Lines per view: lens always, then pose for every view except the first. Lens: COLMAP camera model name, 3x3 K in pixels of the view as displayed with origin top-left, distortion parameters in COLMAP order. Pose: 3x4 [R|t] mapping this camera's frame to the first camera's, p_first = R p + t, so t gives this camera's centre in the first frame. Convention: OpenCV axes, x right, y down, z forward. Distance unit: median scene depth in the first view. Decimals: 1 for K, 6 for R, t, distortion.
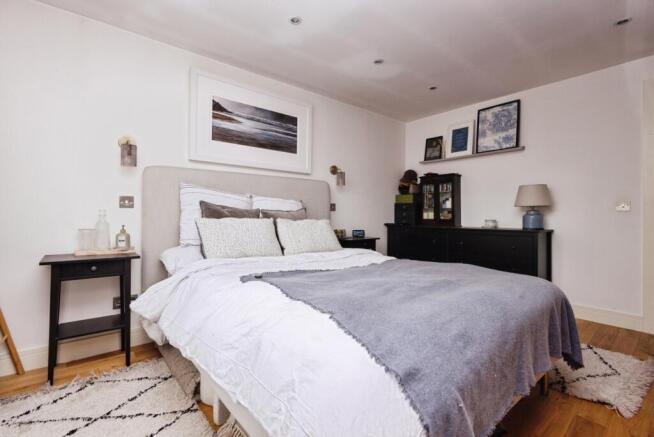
lens RADIAL K [[298.0, 0, 325.5], [0, 298.0, 216.2], [0, 0, 1]] dist [0.018020, 0.000400]
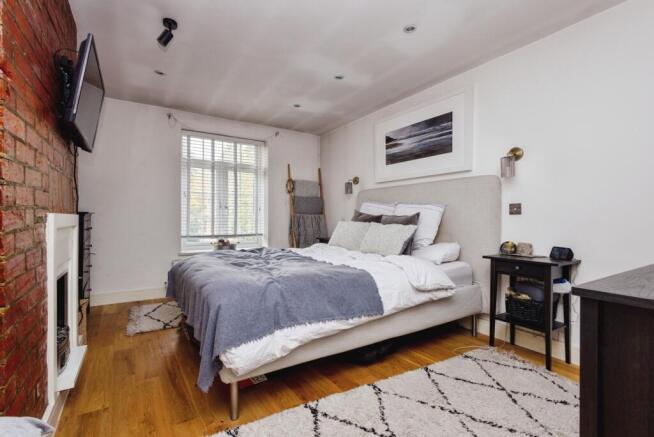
lens RADIAL K [[298.0, 0, 325.5], [0, 298.0, 216.2], [0, 0, 1]] dist [0.018020, 0.000400]
pose [[-0.081763, -0.014675, -0.996544, 0.838285], [-0.007468, 0.999873, -0.014111, -0.001944], [0.996624, 0.006288, -0.081863, 0.708832]]
